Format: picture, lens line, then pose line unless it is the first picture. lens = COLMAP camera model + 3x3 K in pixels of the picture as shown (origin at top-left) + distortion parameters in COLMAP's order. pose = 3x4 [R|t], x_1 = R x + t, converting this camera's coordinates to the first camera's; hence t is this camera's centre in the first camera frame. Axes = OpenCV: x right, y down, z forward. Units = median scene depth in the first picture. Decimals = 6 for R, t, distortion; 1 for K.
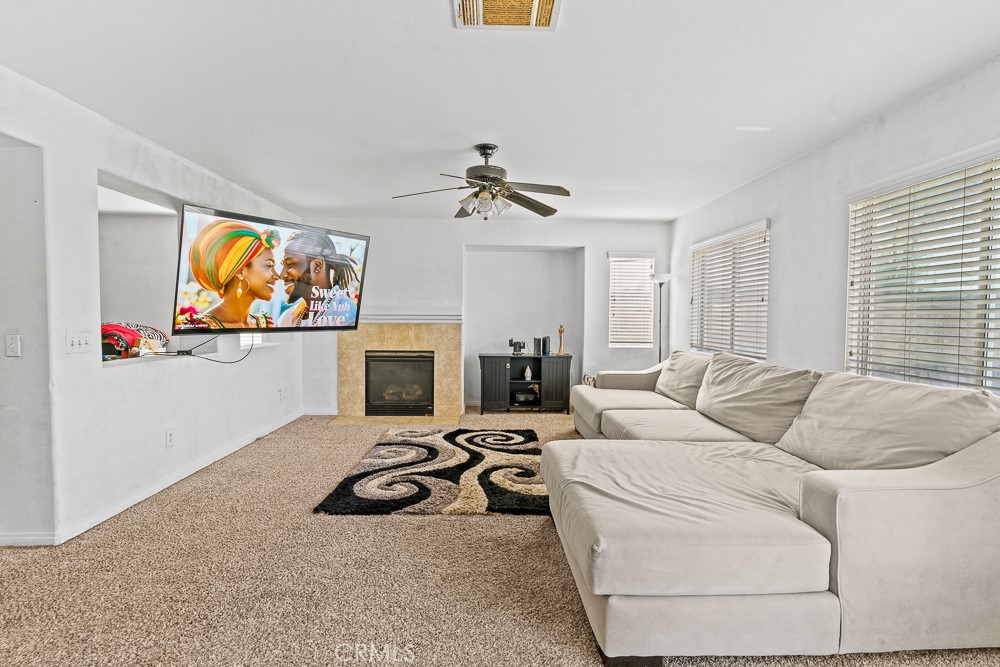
lens RADIAL K [[471.6, 0, 499.4], [0, 471.6, 337.6], [0, 0, 1]] dist [-0.040032, 0.016596]
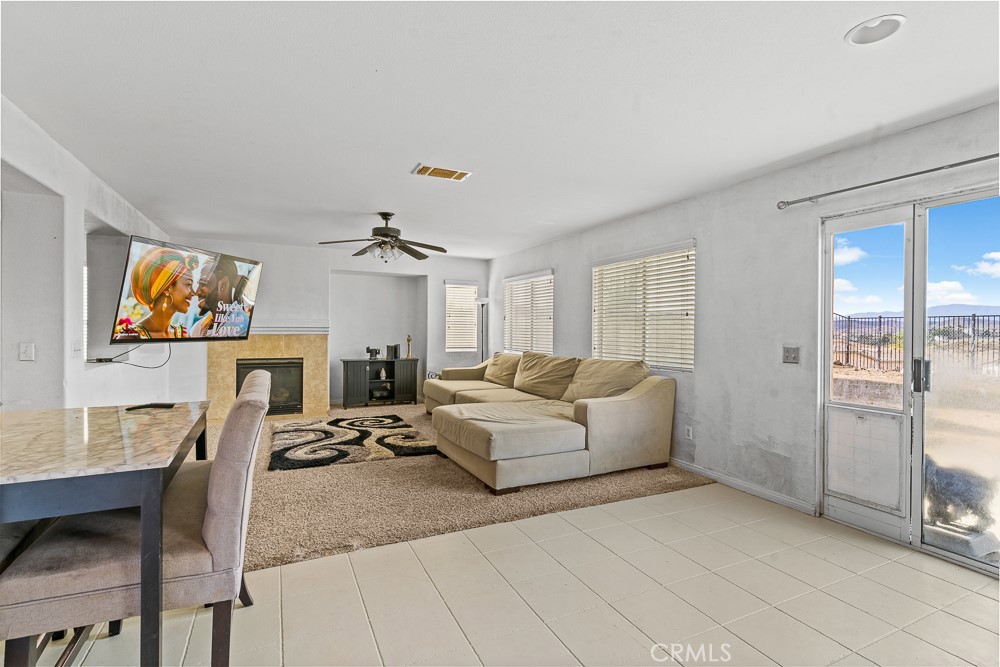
lens RADIAL K [[470.9, 0, 500.0], [0, 470.9, 333.5], [0, 0, 1]] dist [0.001756, 0.000109]
pose [[0.909551, -0.001425, 0.415590, -0.265203], [0.016636, 0.999317, -0.032983, 0.023012], [-0.415259, 0.036914, 0.908954, -0.401032]]
